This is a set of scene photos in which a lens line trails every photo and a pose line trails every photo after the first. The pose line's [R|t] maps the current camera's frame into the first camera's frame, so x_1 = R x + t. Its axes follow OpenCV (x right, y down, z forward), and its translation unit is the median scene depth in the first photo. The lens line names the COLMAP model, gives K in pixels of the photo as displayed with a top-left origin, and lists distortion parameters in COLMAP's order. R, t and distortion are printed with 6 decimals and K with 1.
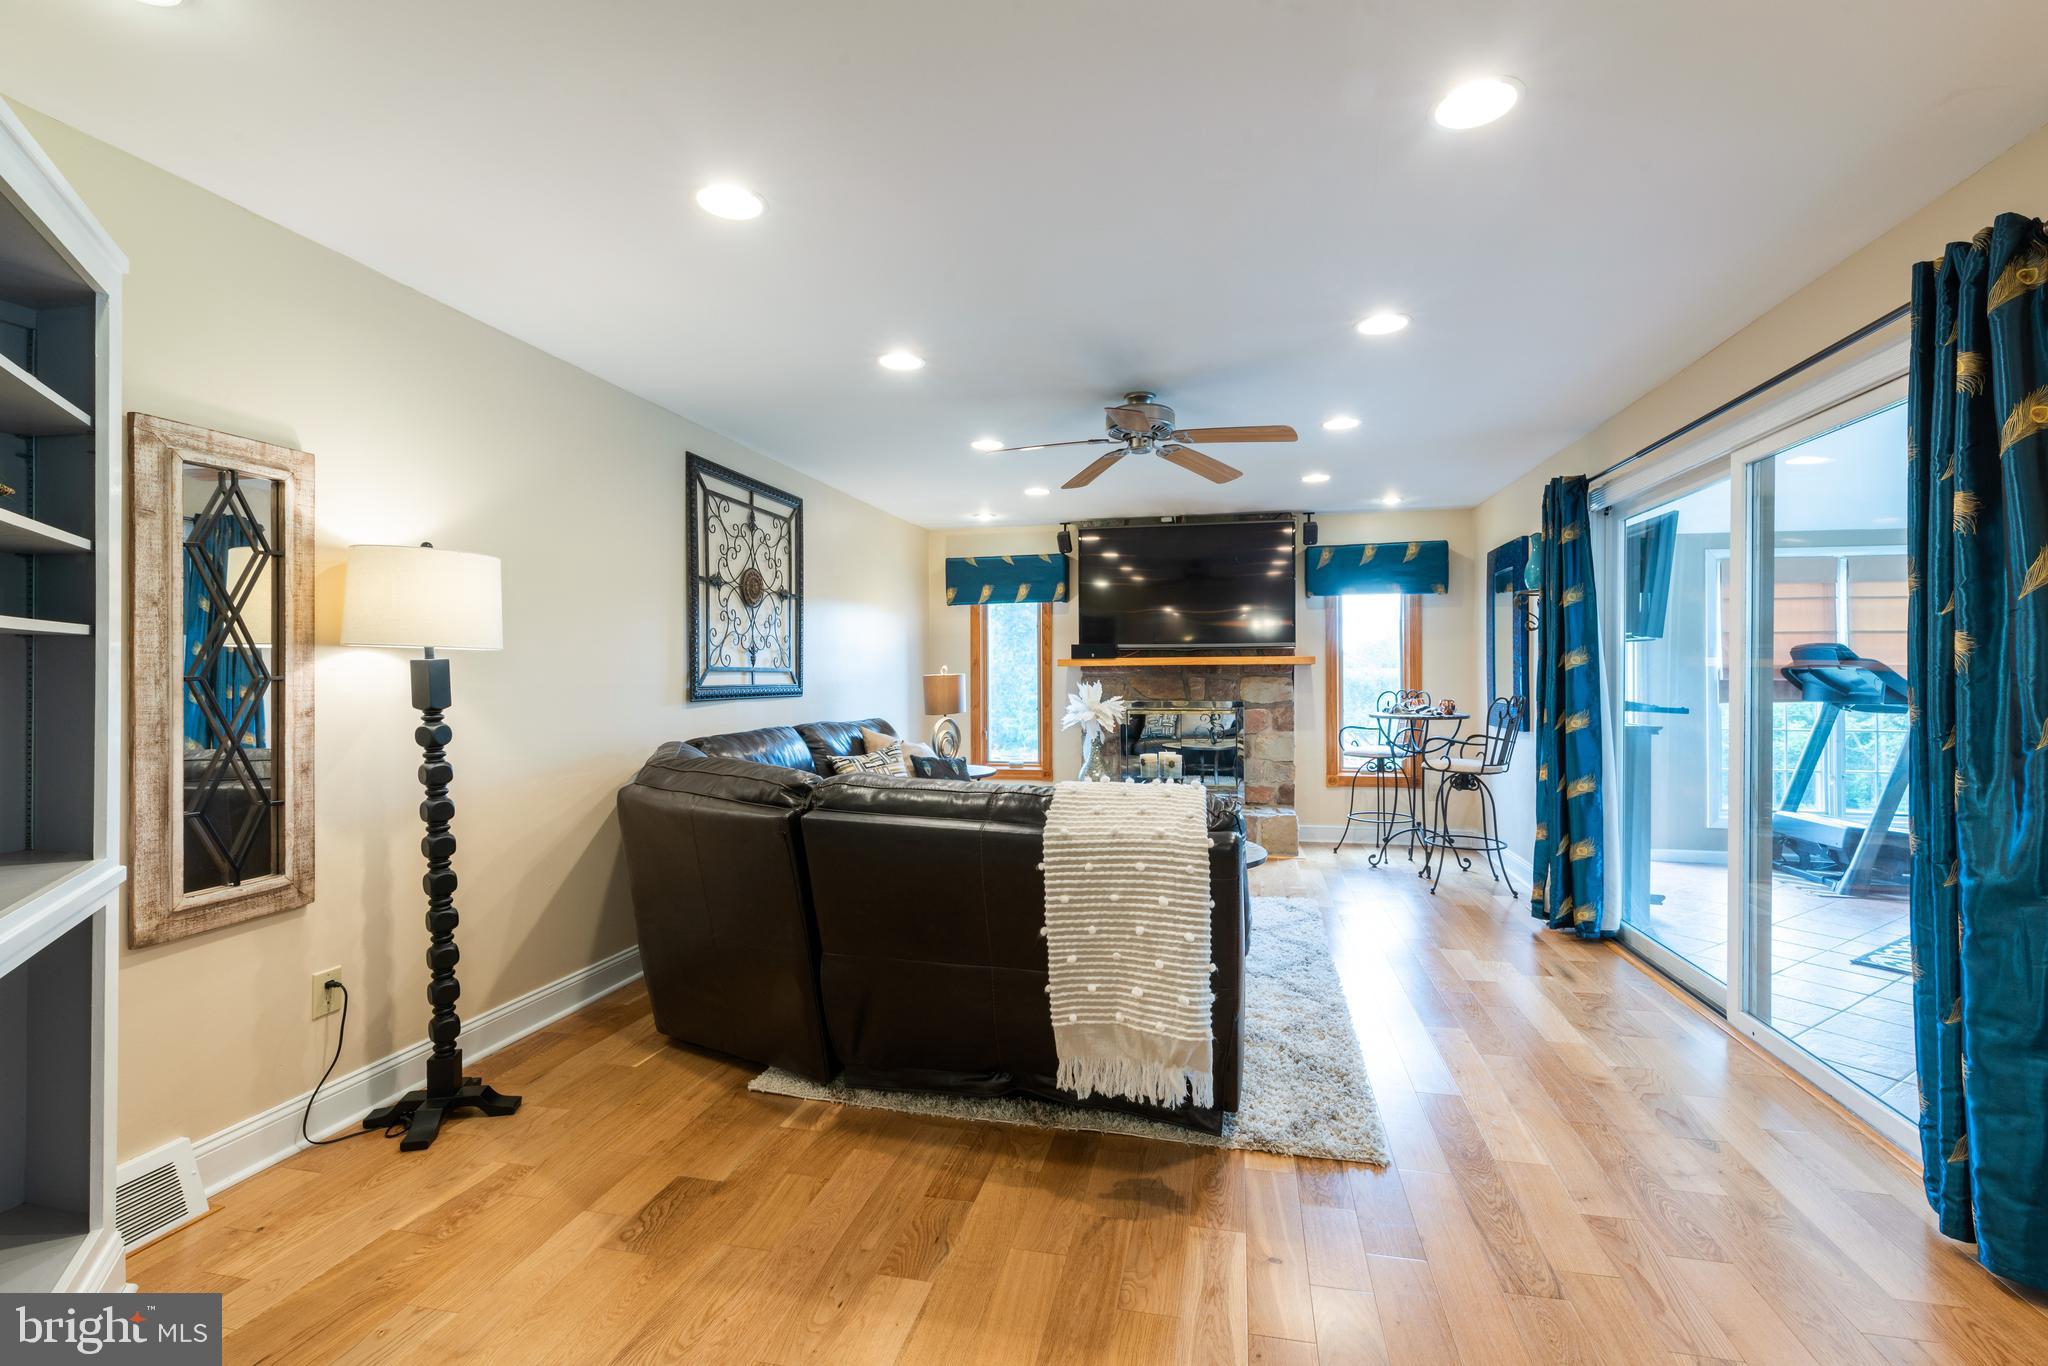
lens RADIAL K [[882.1, 0, 1032.9], [0, 882.1, 682.7], [0, 0, 1]] dist [0.001675, -0.000353]
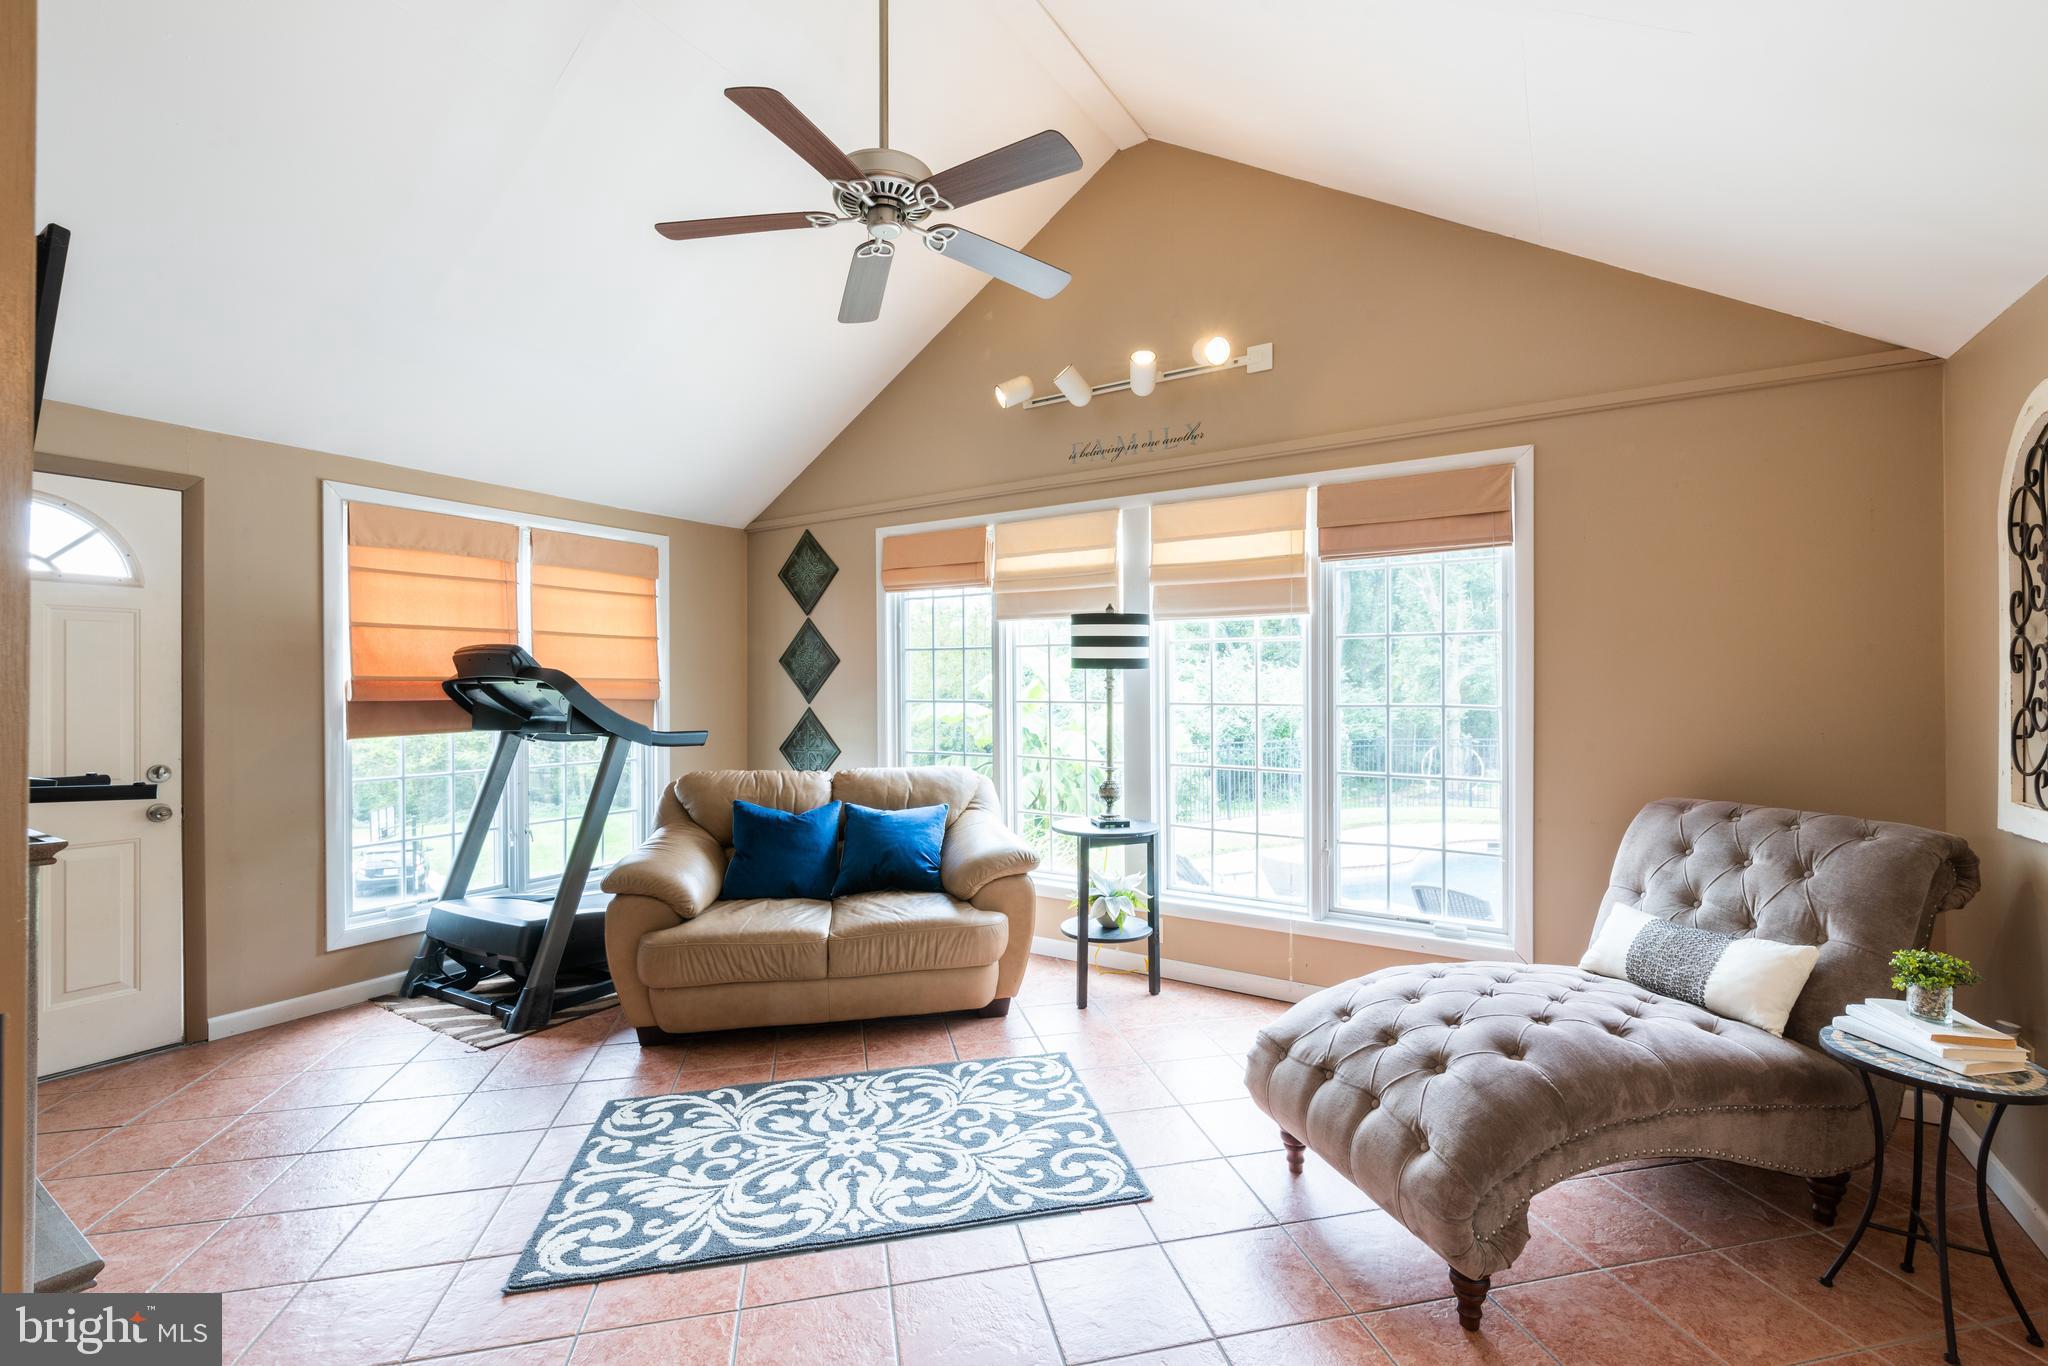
lens RADIAL K [[882.1, 0, 1031.0], [0, 882.1, 683.6], [0, 0, 1]] dist [0.001675, -0.000353]
pose [[0.329375, 0.002027, 0.944197, 0.384359], [-0.000486, 0.999998, -0.001977, -0.014074], [-0.944199, 0.000192, 0.329375, 0.384199]]
